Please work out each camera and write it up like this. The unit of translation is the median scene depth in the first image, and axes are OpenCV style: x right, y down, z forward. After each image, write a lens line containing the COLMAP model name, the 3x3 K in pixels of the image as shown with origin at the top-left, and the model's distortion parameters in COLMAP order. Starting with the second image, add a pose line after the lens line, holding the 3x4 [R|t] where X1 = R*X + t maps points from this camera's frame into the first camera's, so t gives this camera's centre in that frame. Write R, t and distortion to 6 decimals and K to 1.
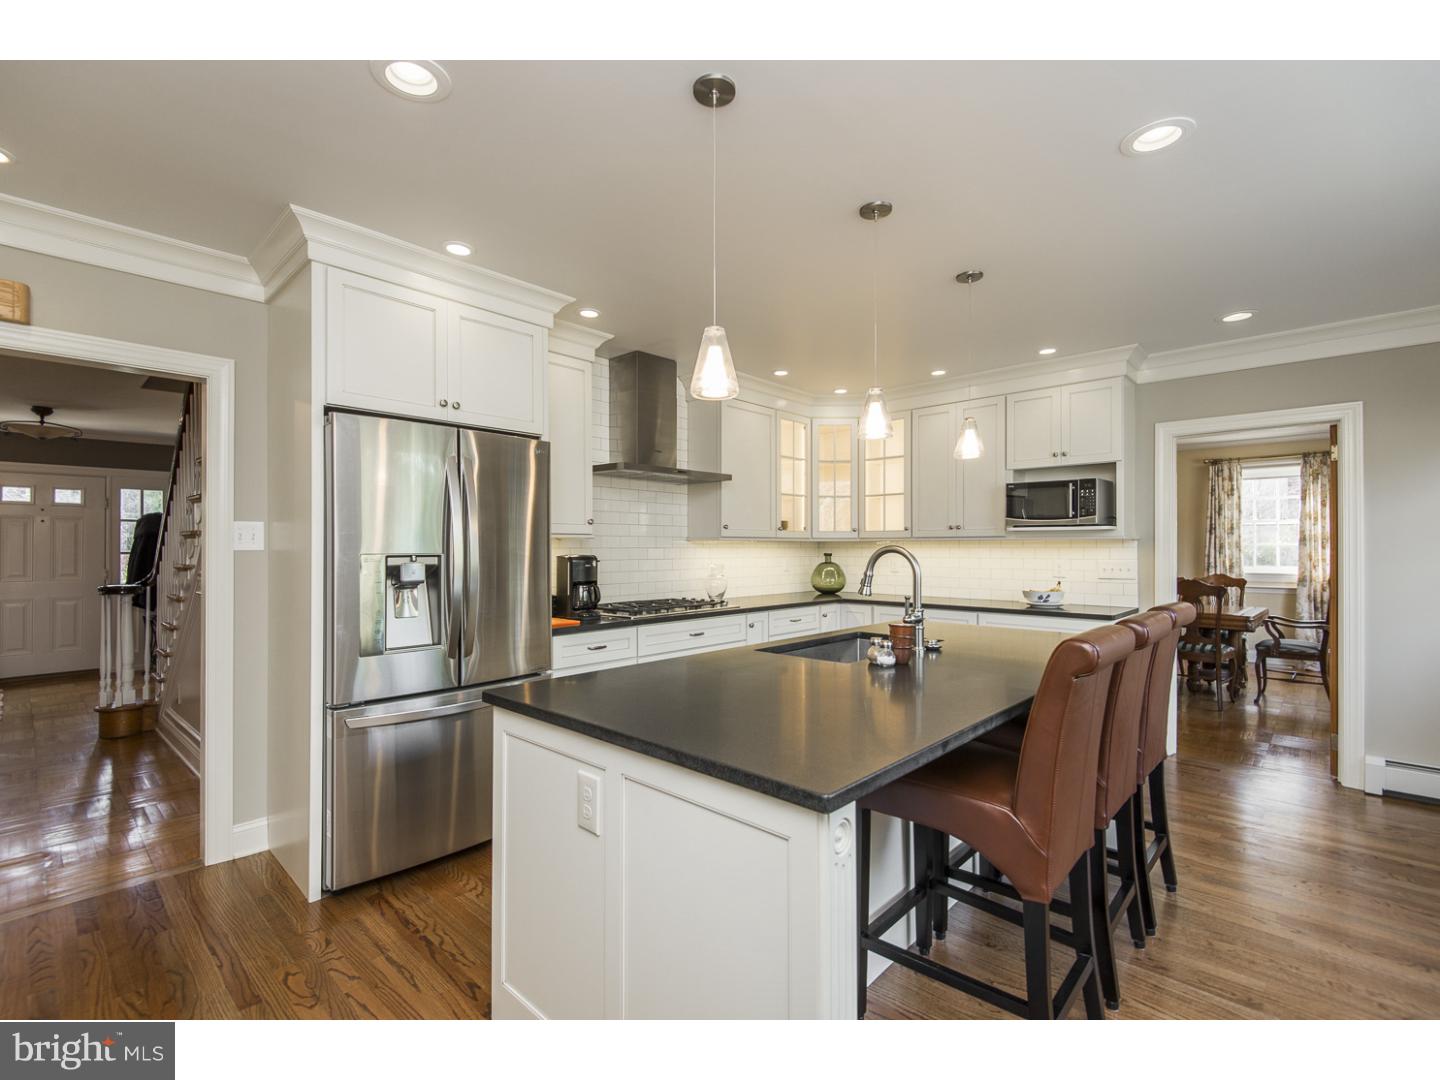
lens RADIAL K [[652.3, 0, 720.0], [0, 652.3, 540.0], [0, 0, 1]] dist [0.001207, 0.000000]
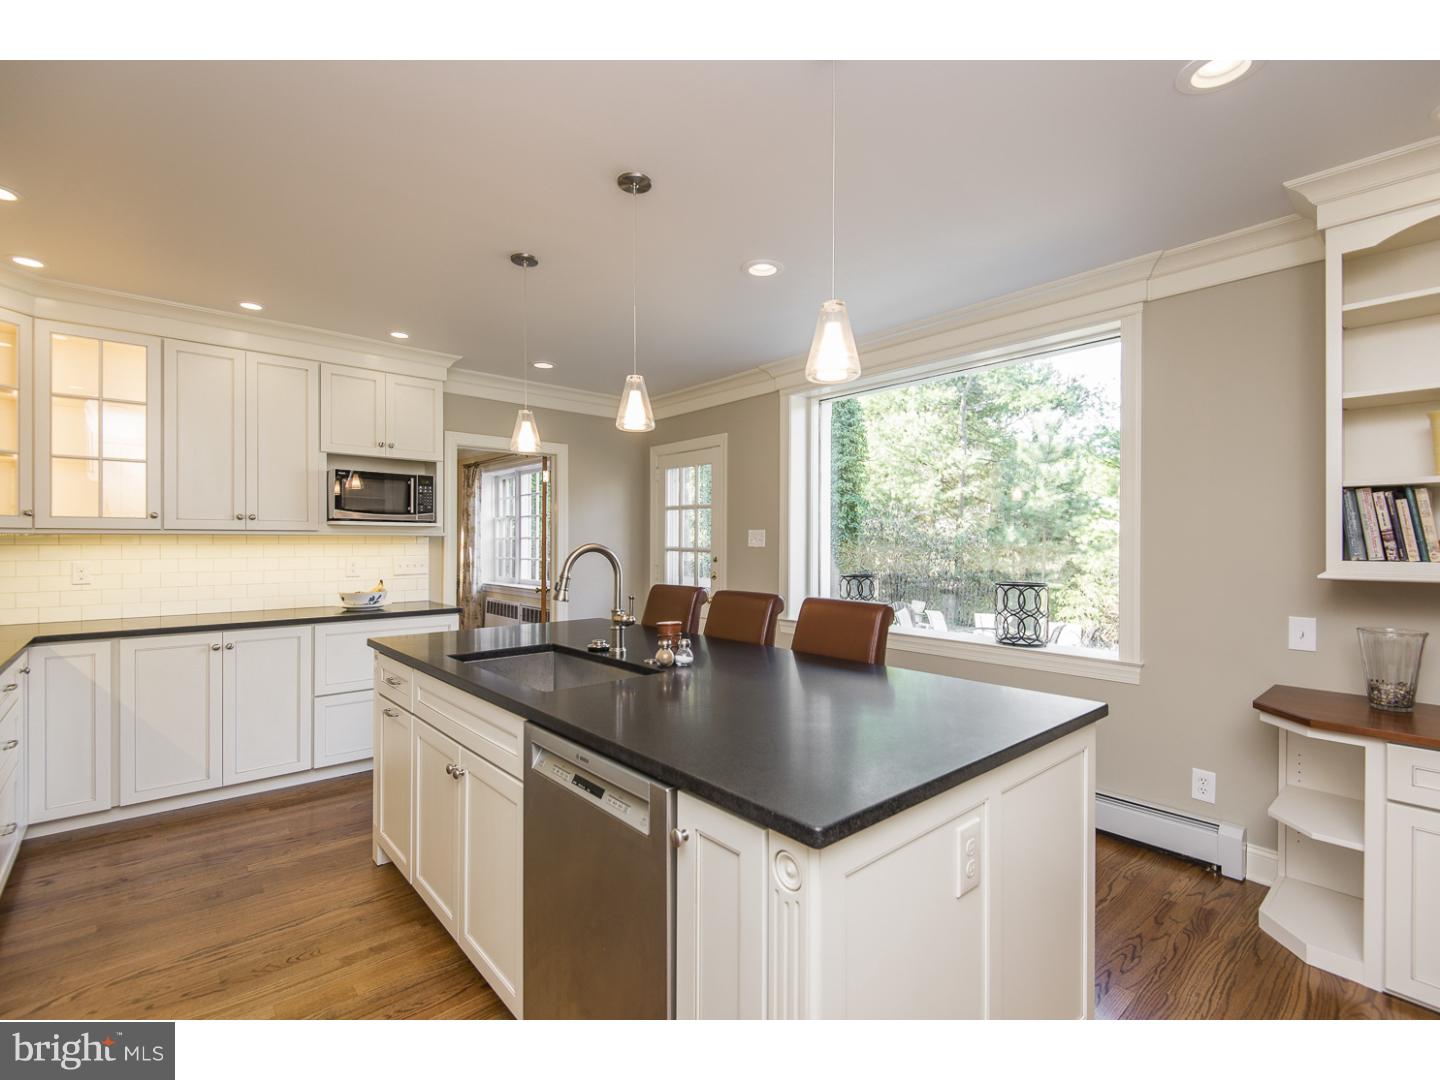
lens RADIAL K [[652.3, 0, 720.0], [0, 652.3, 540.0], [0, 0, 1]] dist [0.001207, 0.000000]
pose [[0.102425, 0.006274, 0.994721, -0.369188], [-0.012162, 0.999913, -0.005054, 0.004382], [-0.994666, -0.011581, 0.102493, 0.423367]]
